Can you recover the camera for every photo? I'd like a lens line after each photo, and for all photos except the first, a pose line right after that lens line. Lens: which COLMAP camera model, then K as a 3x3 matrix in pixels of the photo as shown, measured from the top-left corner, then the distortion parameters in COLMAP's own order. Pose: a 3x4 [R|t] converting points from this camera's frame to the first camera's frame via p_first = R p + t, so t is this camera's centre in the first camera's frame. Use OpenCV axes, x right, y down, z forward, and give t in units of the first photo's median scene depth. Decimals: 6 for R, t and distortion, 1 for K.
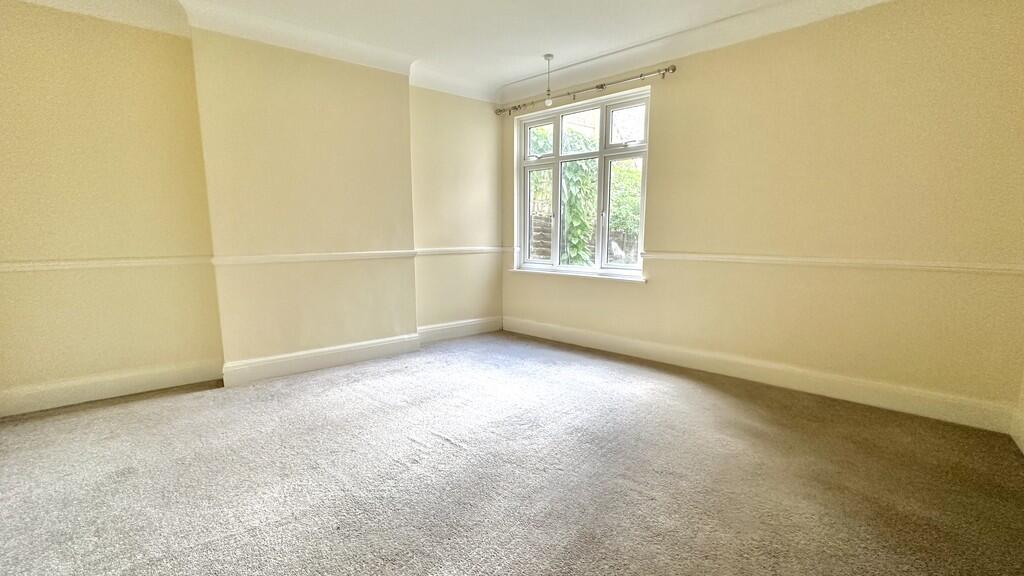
lens RADIAL K [[410.4, 0, 510.5], [0, 410.4, 288.6], [0, 0, 1]] dist [-0.000297, -0.000039]
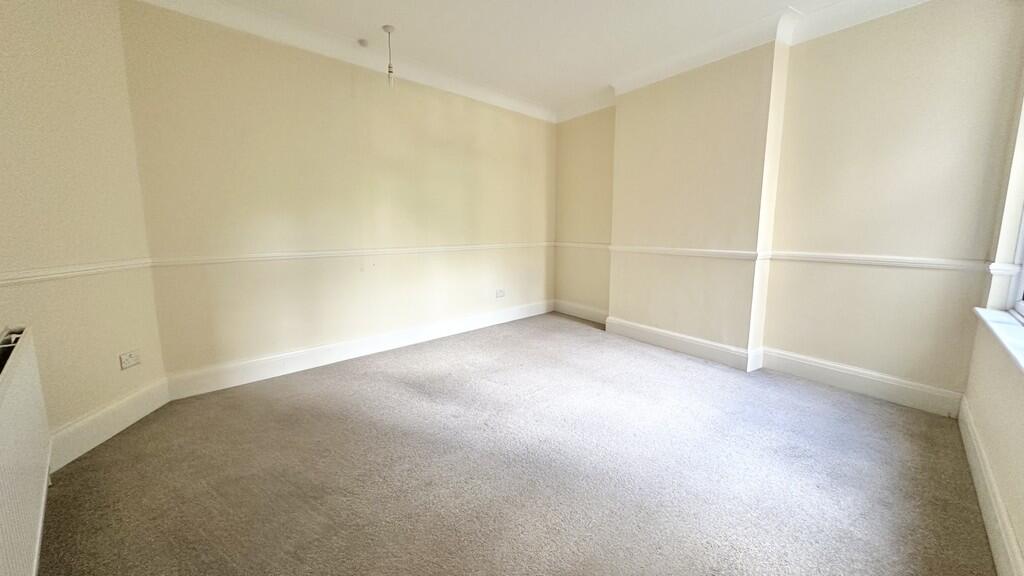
lens RADIAL K [[410.4, 0, 510.5], [0, 410.4, 288.6], [0, 0, 1]] dist [-0.000297, -0.000039]
pose [[-0.060656, 0.147360, -0.987221, 0.667680], [-0.144752, 0.977289, 0.154771, -0.081437], [0.987607, 0.152290, -0.037947, 0.582149]]
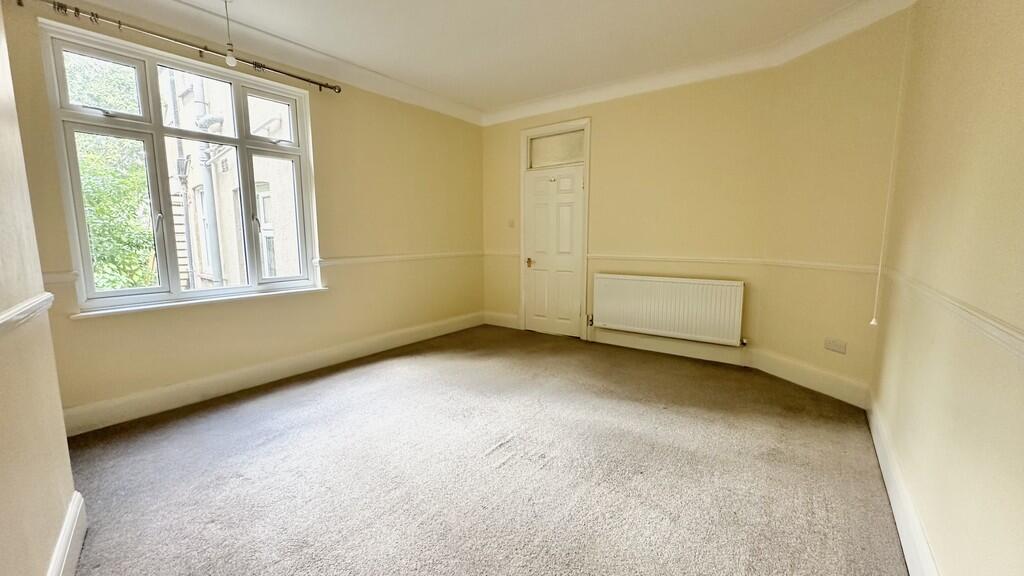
lens RADIAL K [[410.4, 0, 510.5], [0, 410.4, 288.6], [0, 0, 1]] dist [-0.000297, -0.000039]
pose [[-0.069078, -0.130023, 0.989102, -0.691929], [0.144206, 0.979756, 0.138865, -0.091742], [-0.987134, 0.152227, -0.048930, 0.604328]]
